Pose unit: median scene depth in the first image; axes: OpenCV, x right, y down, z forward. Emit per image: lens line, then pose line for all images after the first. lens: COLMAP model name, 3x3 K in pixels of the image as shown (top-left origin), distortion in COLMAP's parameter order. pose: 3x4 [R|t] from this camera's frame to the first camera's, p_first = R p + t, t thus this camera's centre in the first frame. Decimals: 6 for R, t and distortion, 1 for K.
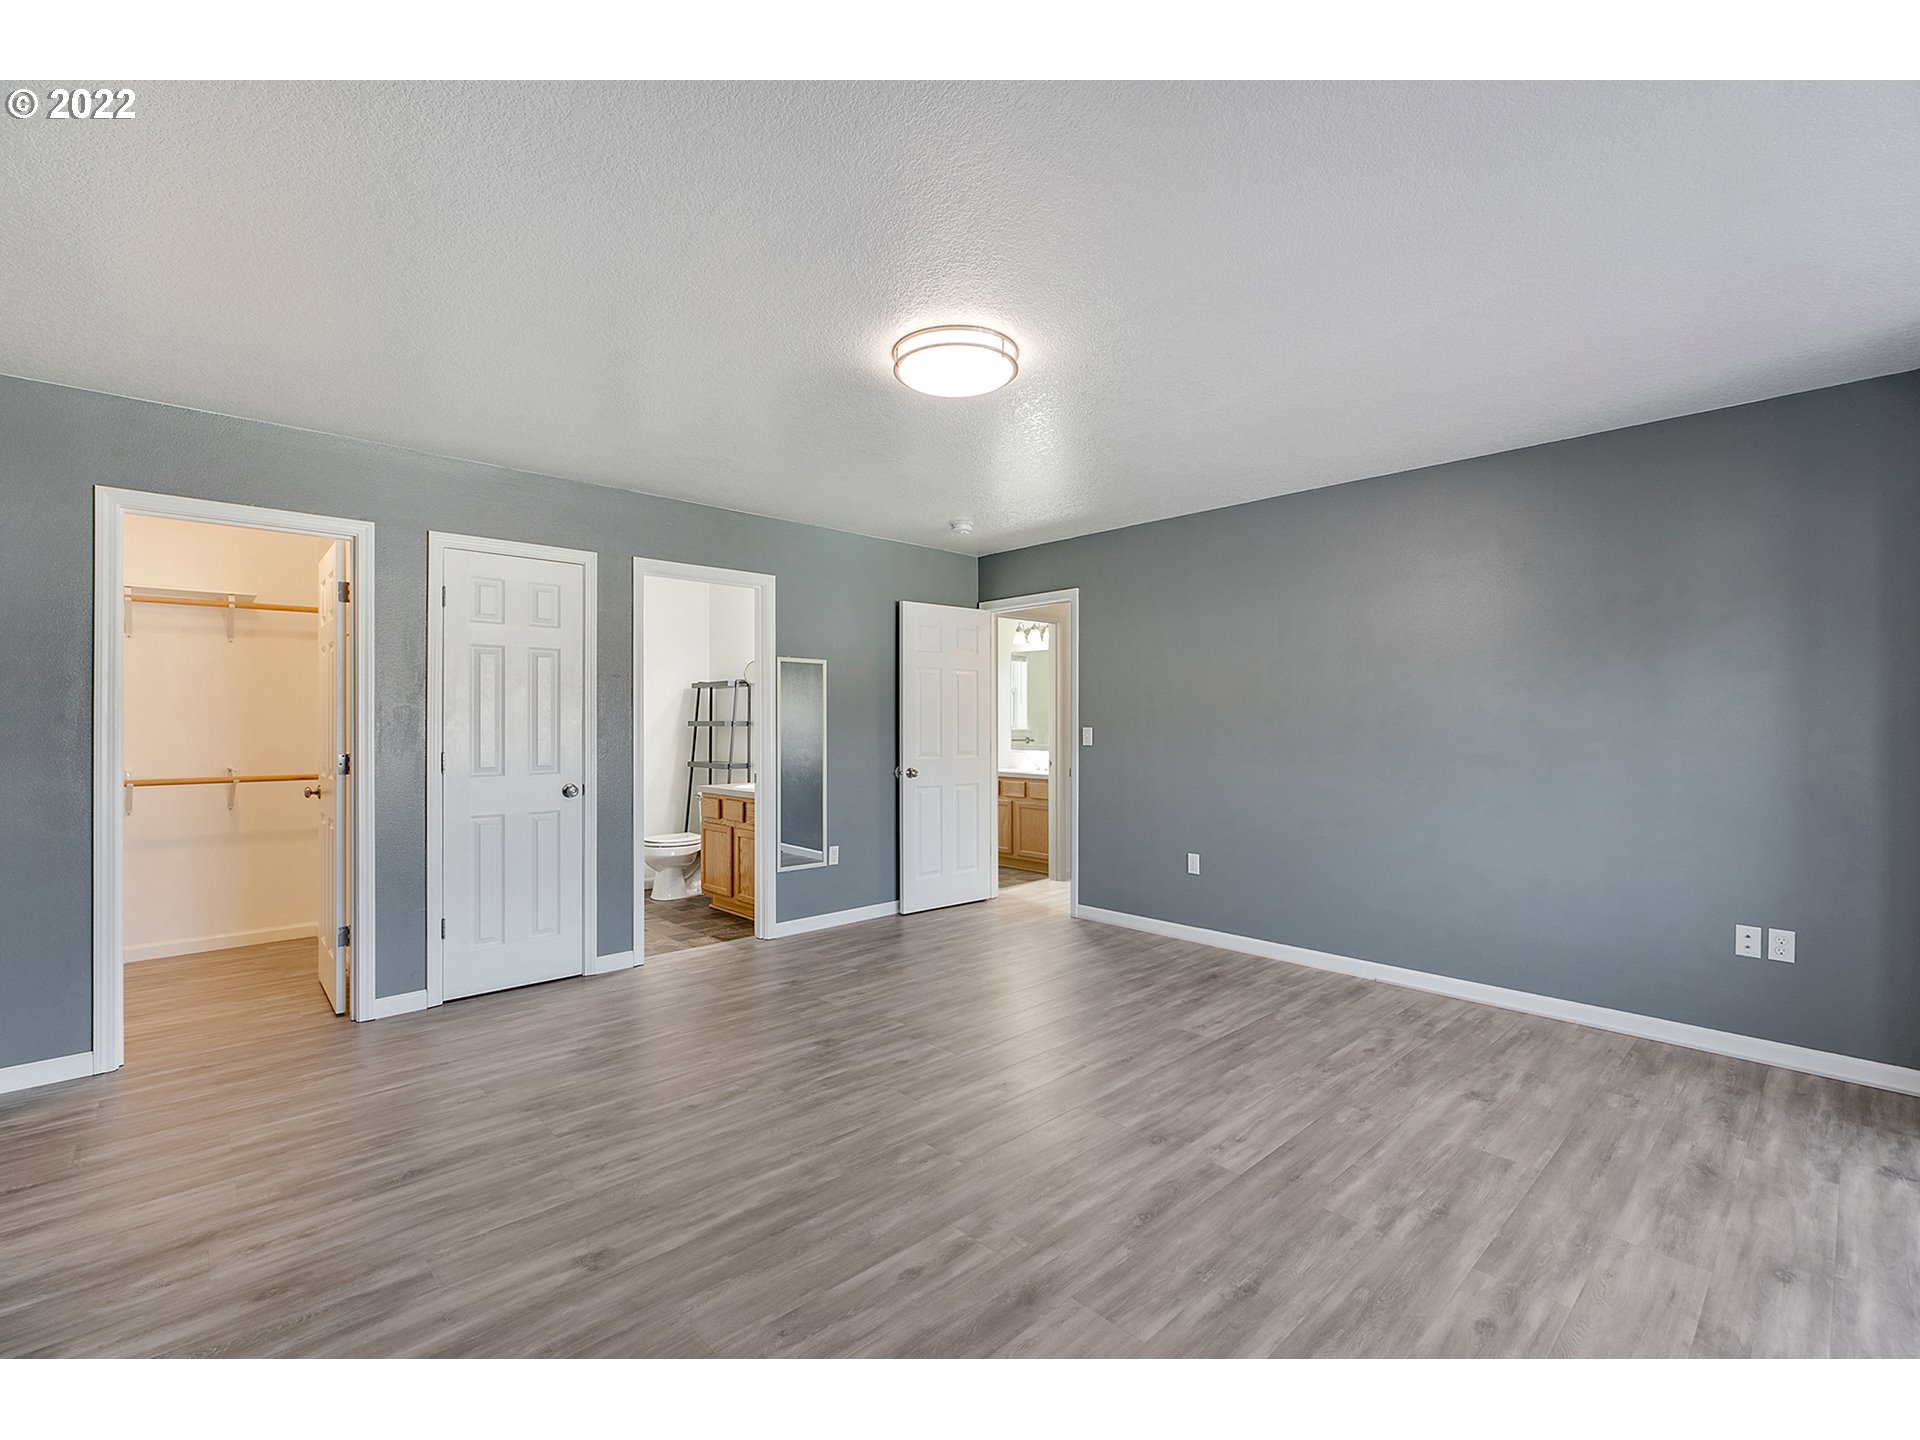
lens RADIAL K [[854.8, 0, 1001.5], [0, 854.8, 724.2], [0, 0, 1]] dist [-0.000601, 0.001205]
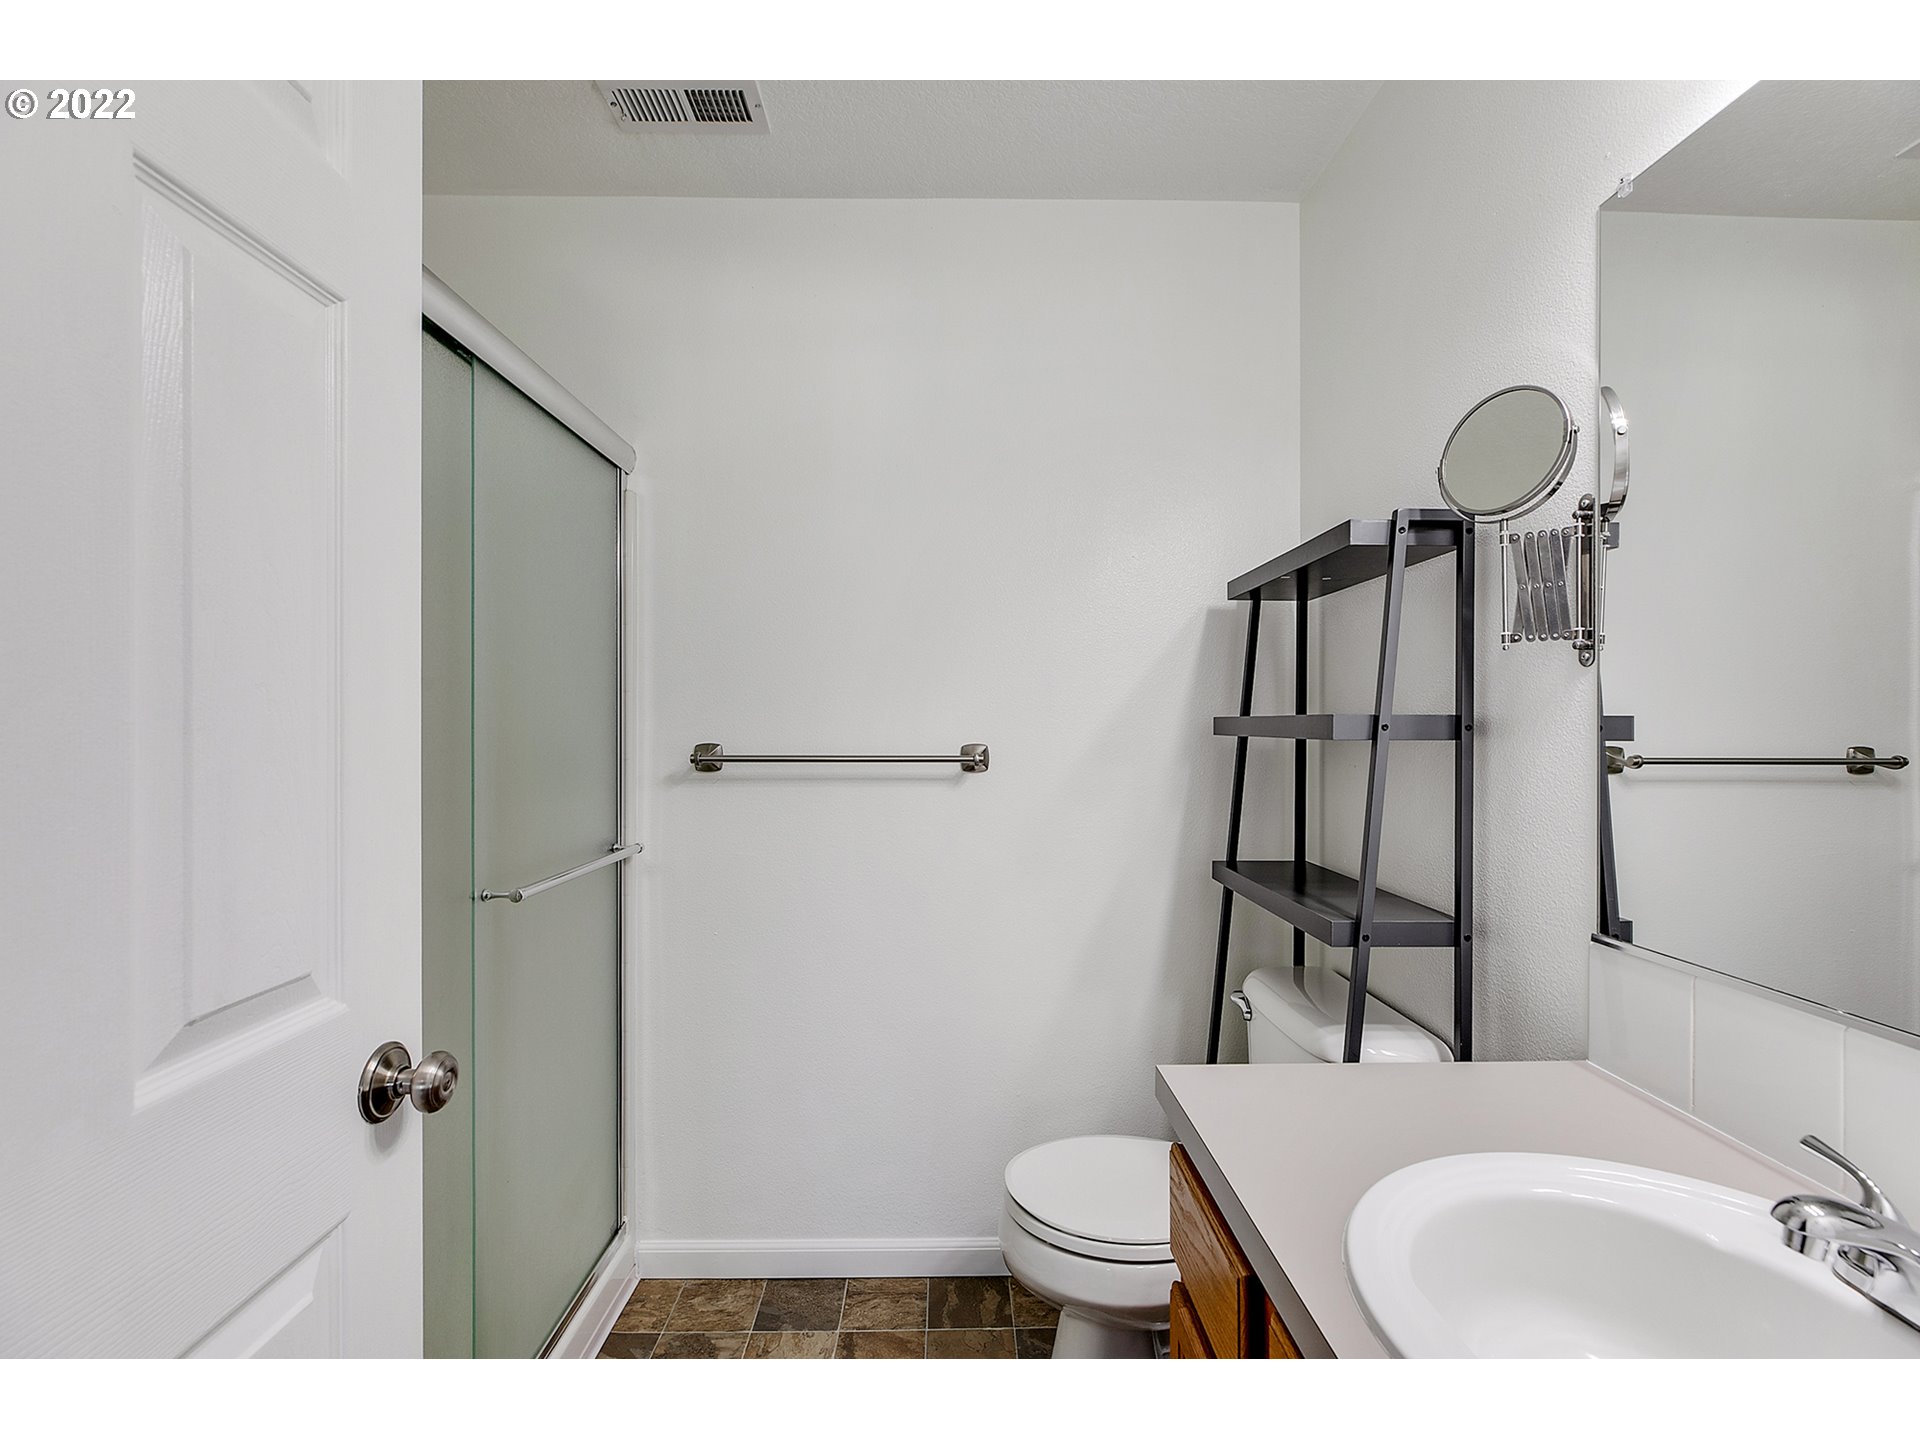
lens RADIAL K [[843.0, 0, 980.1], [0, 843.0, 716.2], [0, 0, 1]] dist [-0.000603, 0.000440]
pose [[0.709856, -0.009080, -0.704289, -0.226288], [0.002692, 0.999945, -0.010178, -0.001423], [0.704342, 0.005329, 0.709841, 0.746246]]
